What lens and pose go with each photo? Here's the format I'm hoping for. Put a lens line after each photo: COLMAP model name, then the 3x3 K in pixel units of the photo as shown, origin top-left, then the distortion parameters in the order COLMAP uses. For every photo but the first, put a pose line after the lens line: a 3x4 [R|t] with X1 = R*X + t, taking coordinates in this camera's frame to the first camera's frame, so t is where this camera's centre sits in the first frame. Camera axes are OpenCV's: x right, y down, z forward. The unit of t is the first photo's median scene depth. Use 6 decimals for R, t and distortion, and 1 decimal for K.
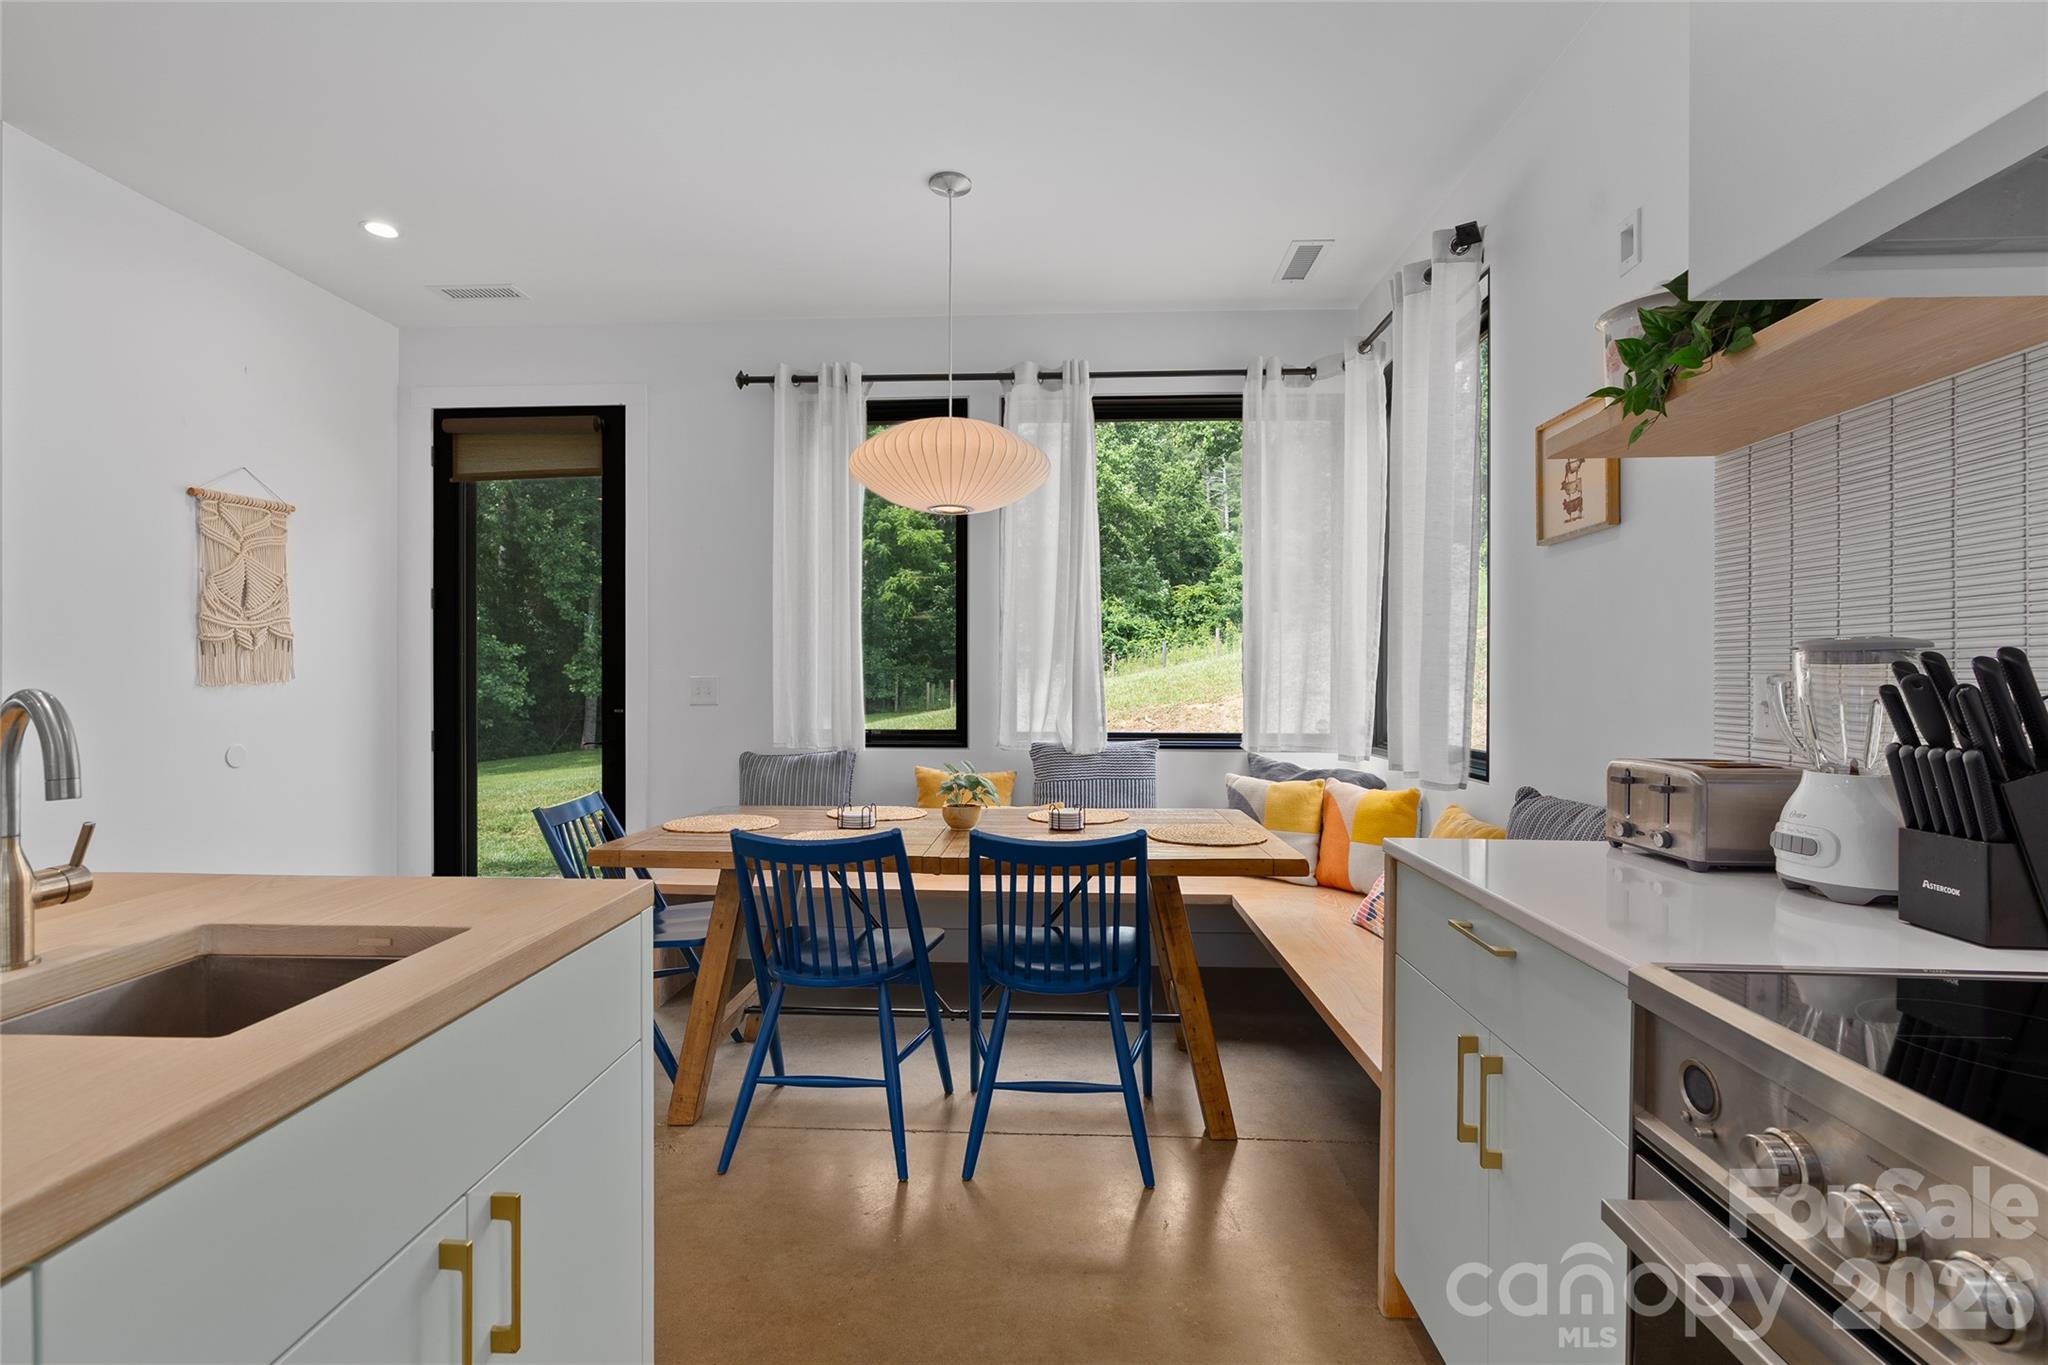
lens RADIAL K [[926.7, 0, 1024.2], [0, 926.7, 676.7], [0, 0, 1]] dist [-0.008370, 0.002881]
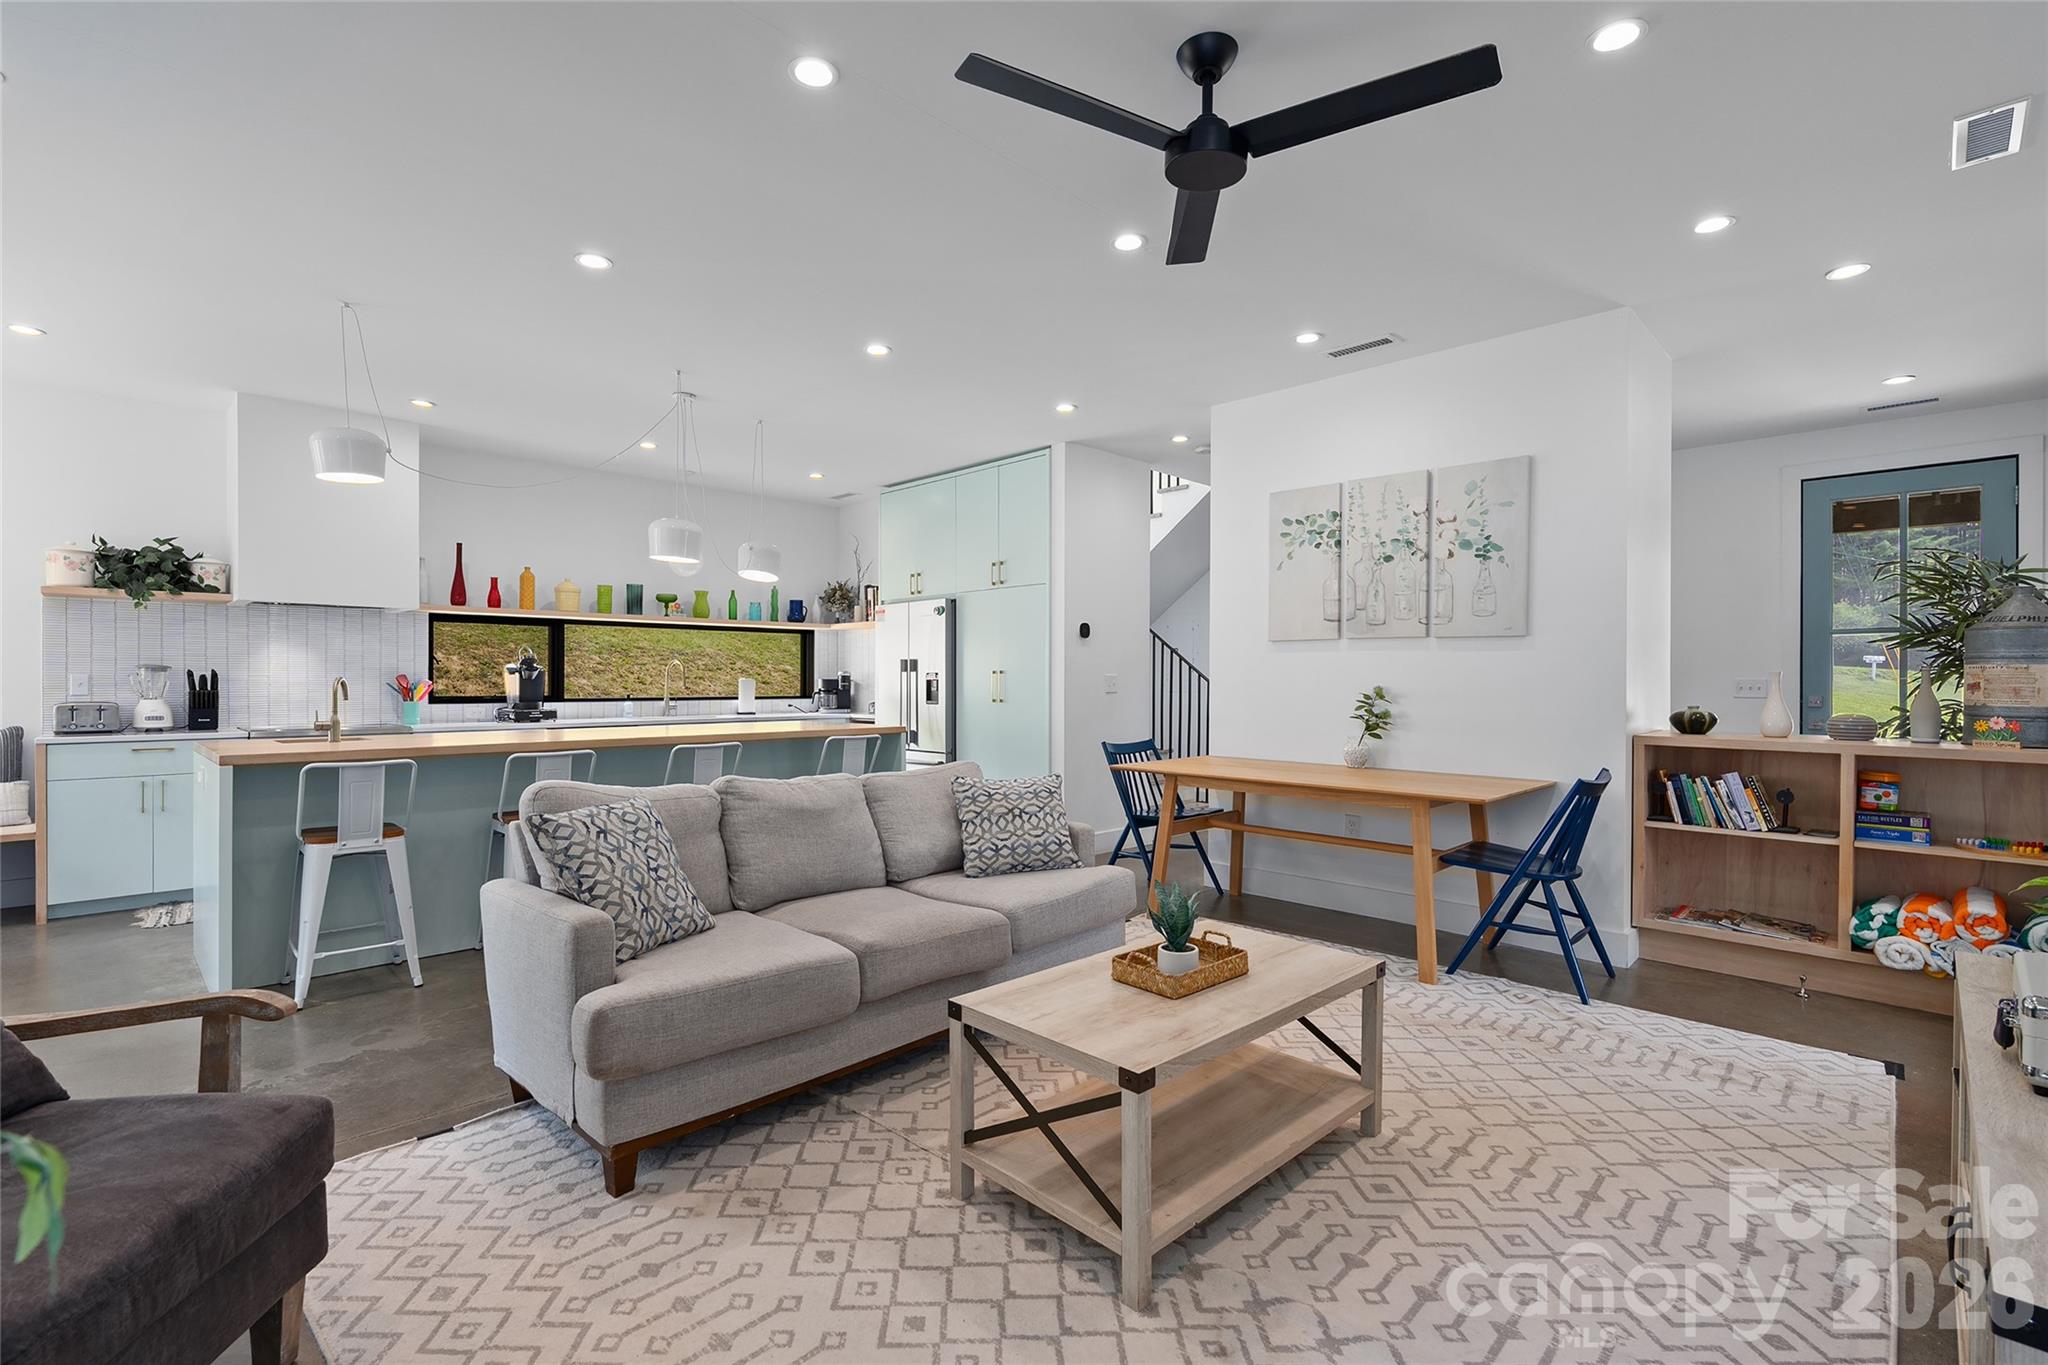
lens RADIAL K [[926.7, 0, 1020.8], [0, 926.7, 684.1], [0, 0, 1]] dist [-0.008370, 0.002881]
pose [[-0.737130, -0.000920, 0.675751, -1.525886], [-0.000257, 0.999999, 0.001081, 0.011354], [-0.675751, 0.000623, -0.737129, 0.475858]]
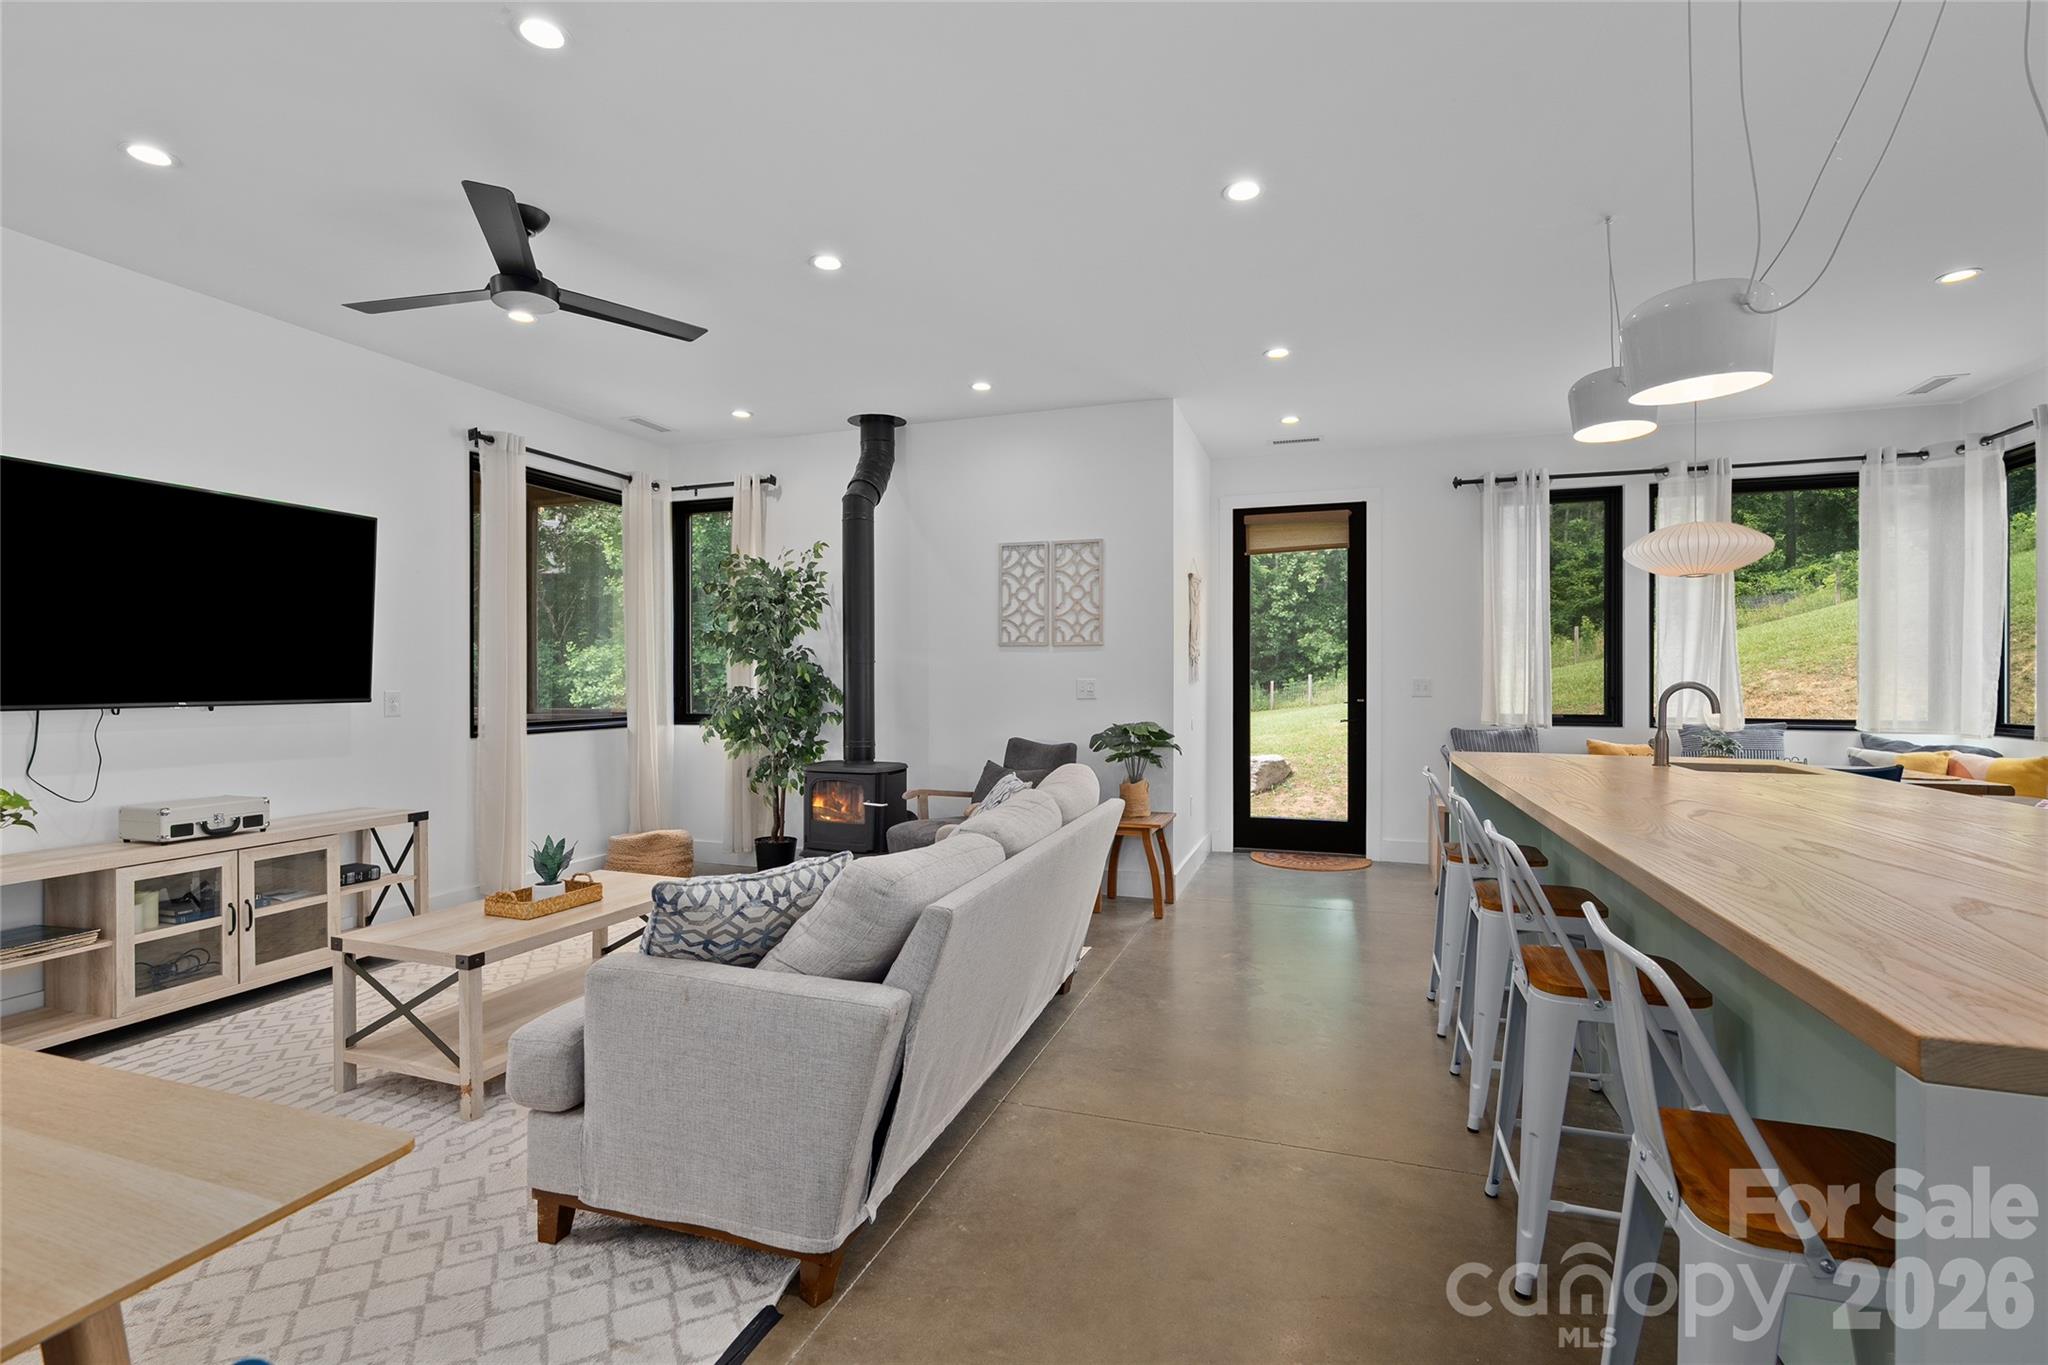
lens RADIAL K [[926.7, 0, 1016.7], [0, 926.7, 681.6], [0, 0, 1]] dist [-0.008370, 0.002881]
pose [[0.958604, 0.000837, -0.284742, -0.581386], [-0.000010, 0.999996, 0.002907, 0.001497], [0.284743, -0.002784, 0.958600, -0.679993]]
